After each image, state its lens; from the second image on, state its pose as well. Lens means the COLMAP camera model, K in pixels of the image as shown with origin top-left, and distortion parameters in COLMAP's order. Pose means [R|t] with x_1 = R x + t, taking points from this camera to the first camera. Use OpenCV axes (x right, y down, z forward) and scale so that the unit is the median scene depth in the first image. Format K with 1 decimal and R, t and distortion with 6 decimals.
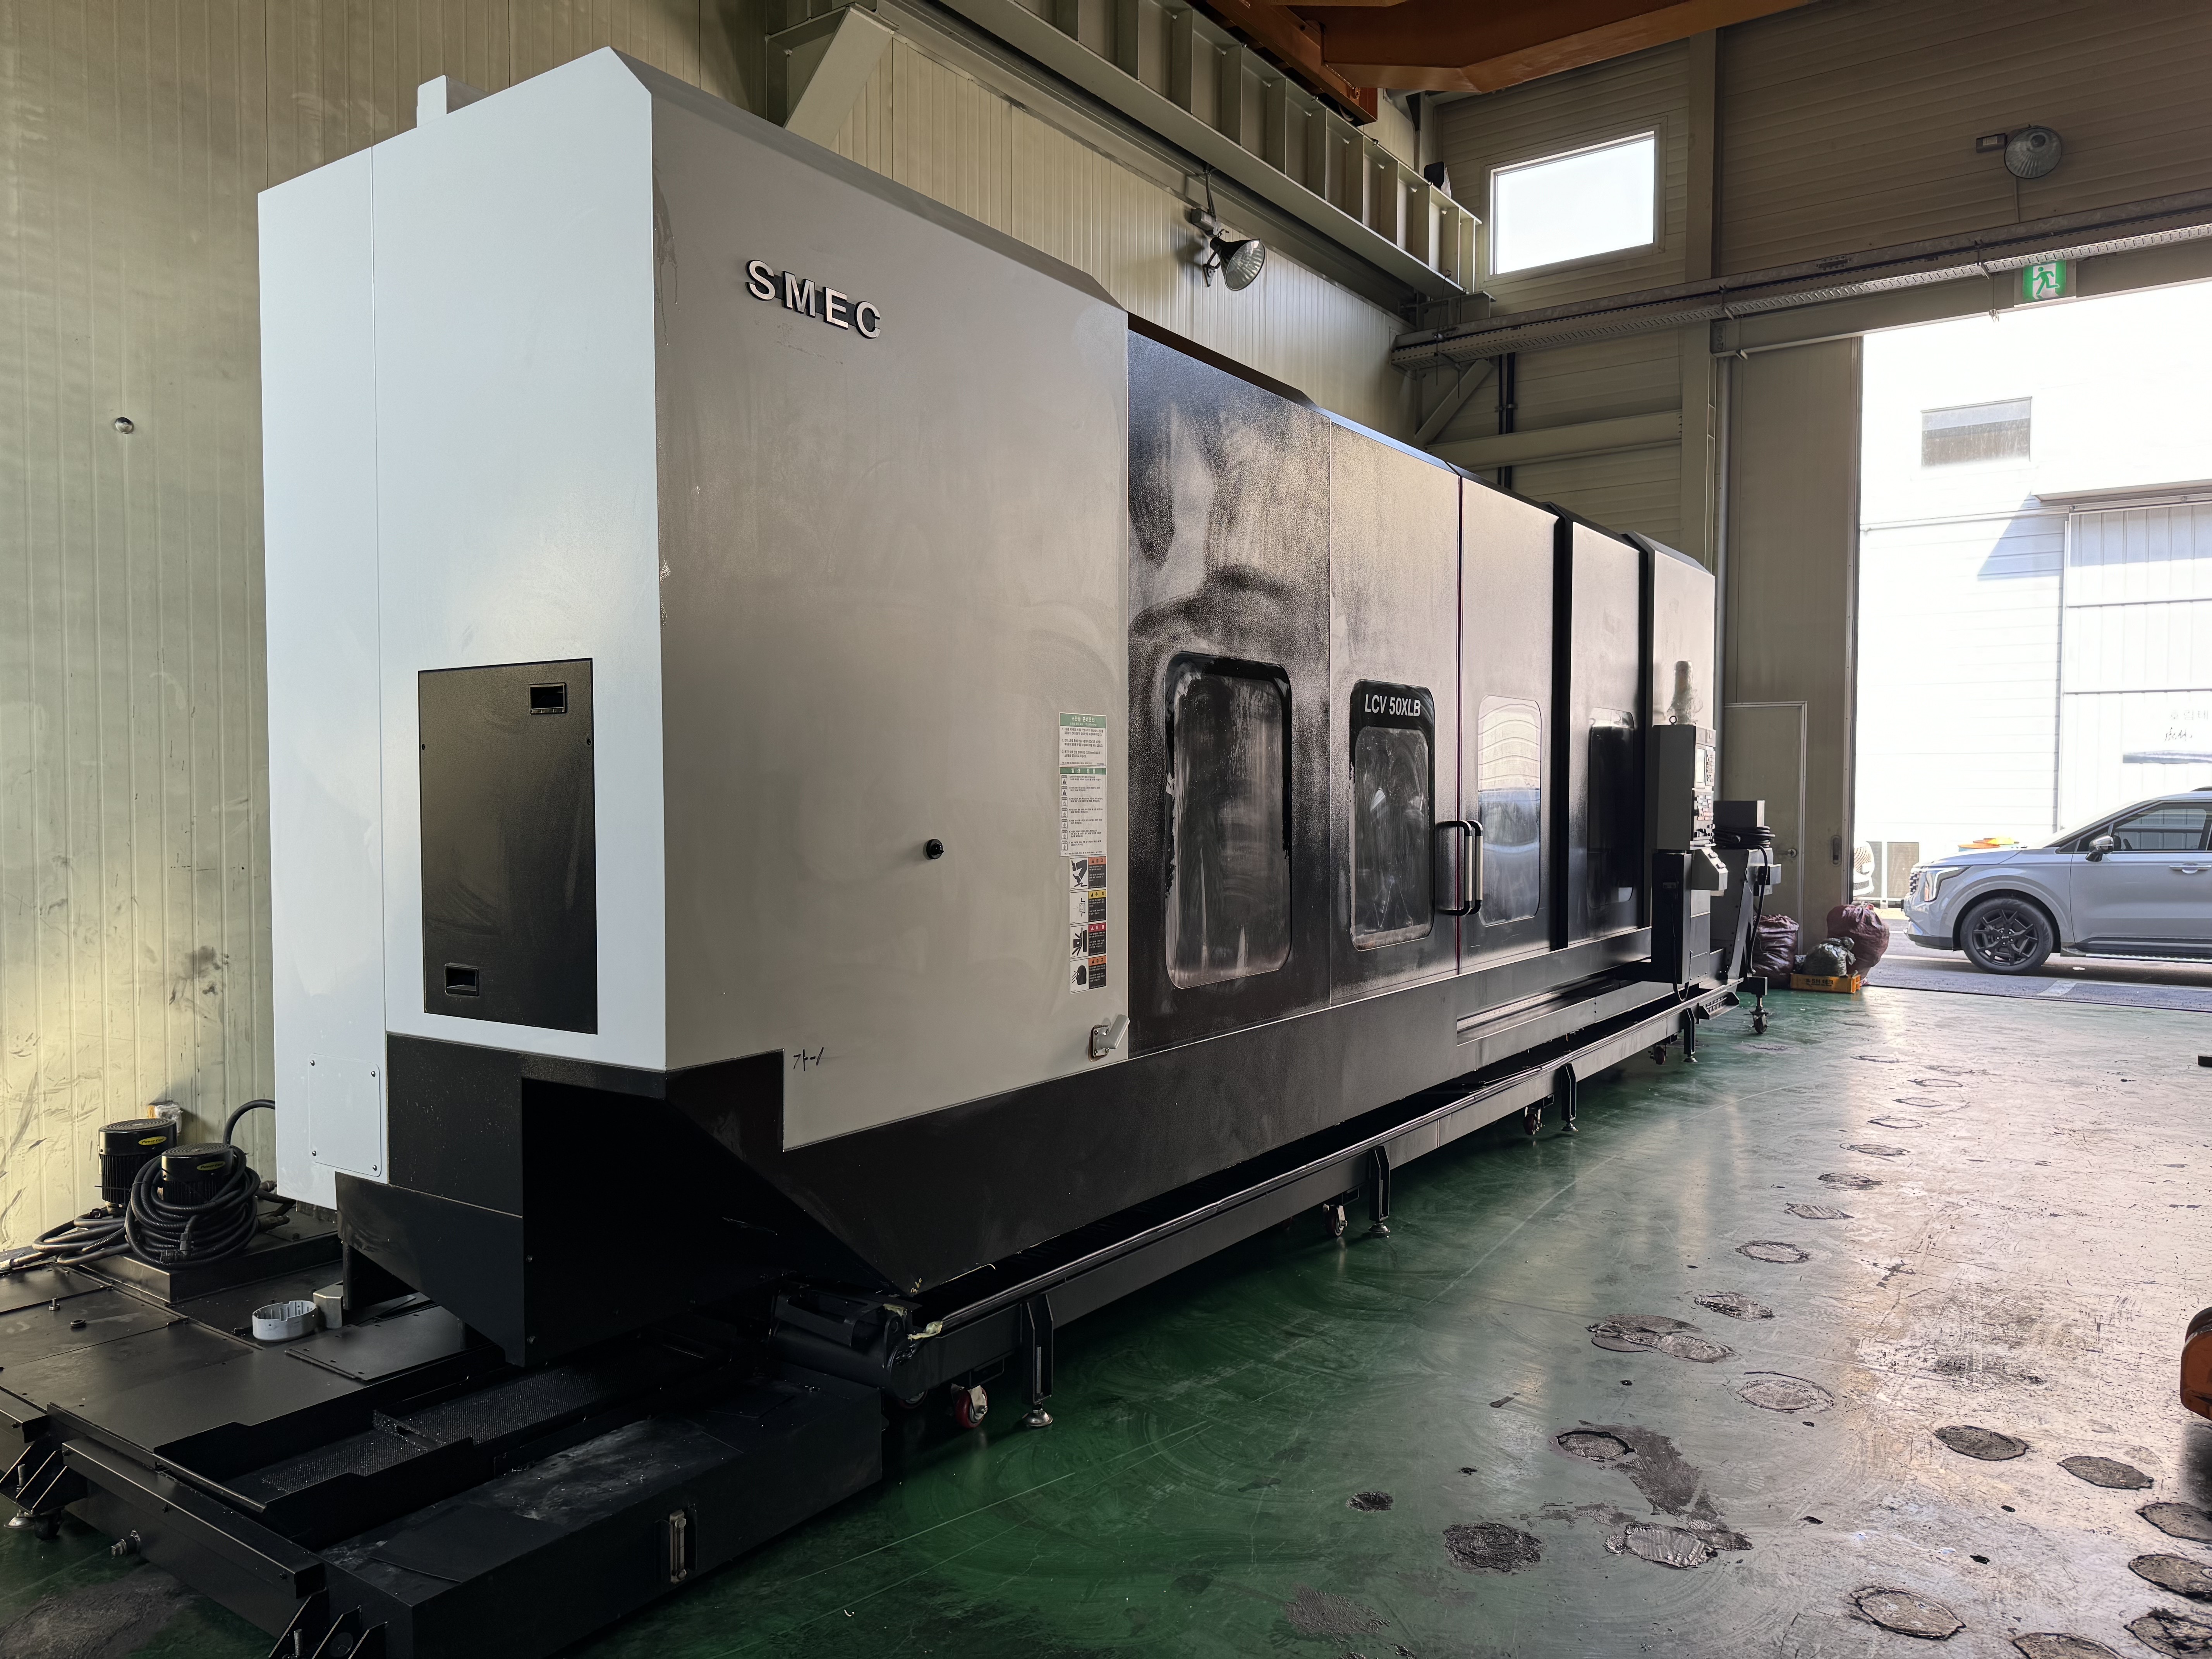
lens RADIAL K [[1575.3, 0, 1106.0], [0, 1575.3, 829.5], [0, 0, 1]] dist [0.062175, -0.052575]
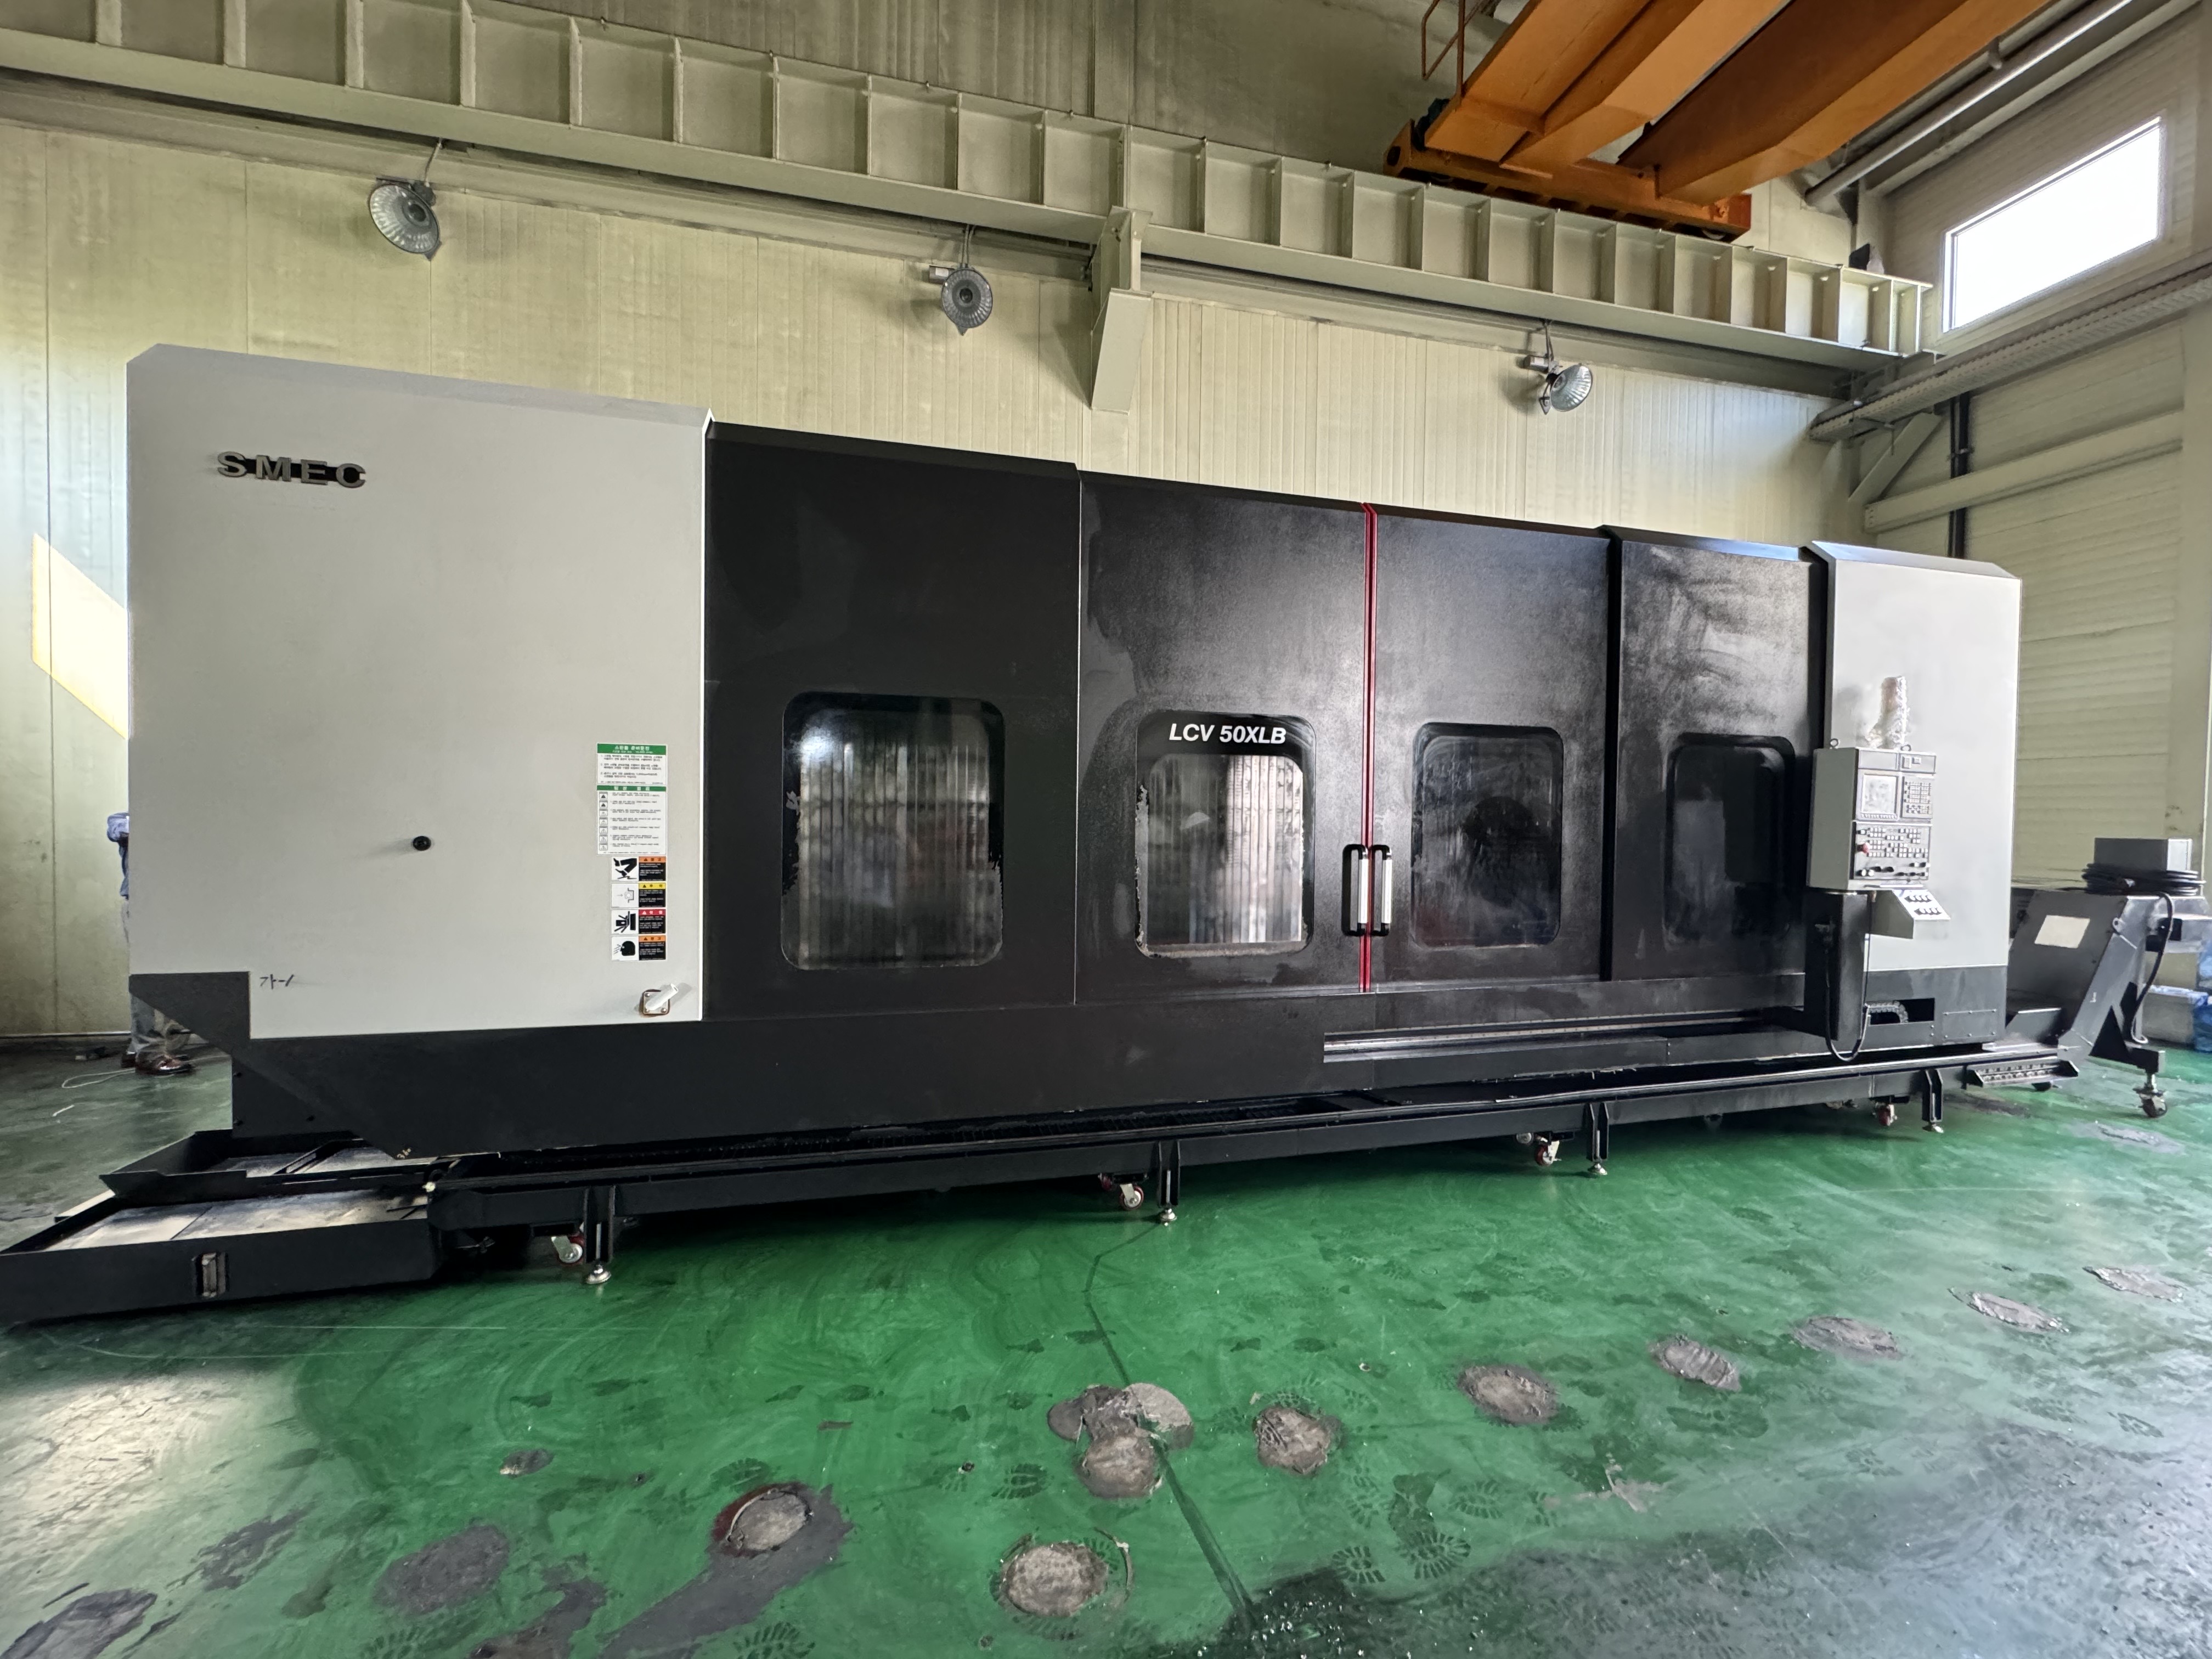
lens RADIAL K [[887.5, 0, 1106.0], [0, 887.5, 829.5], [0, 0, 1]] dist [-0.003087, 0.003516]
pose [[0.756299, 0.022256, -0.653847, 0.312228], [-0.030008, 0.999549, -0.000686, -0.006265], [0.653537, 0.020139, 0.756626, 0.296534]]
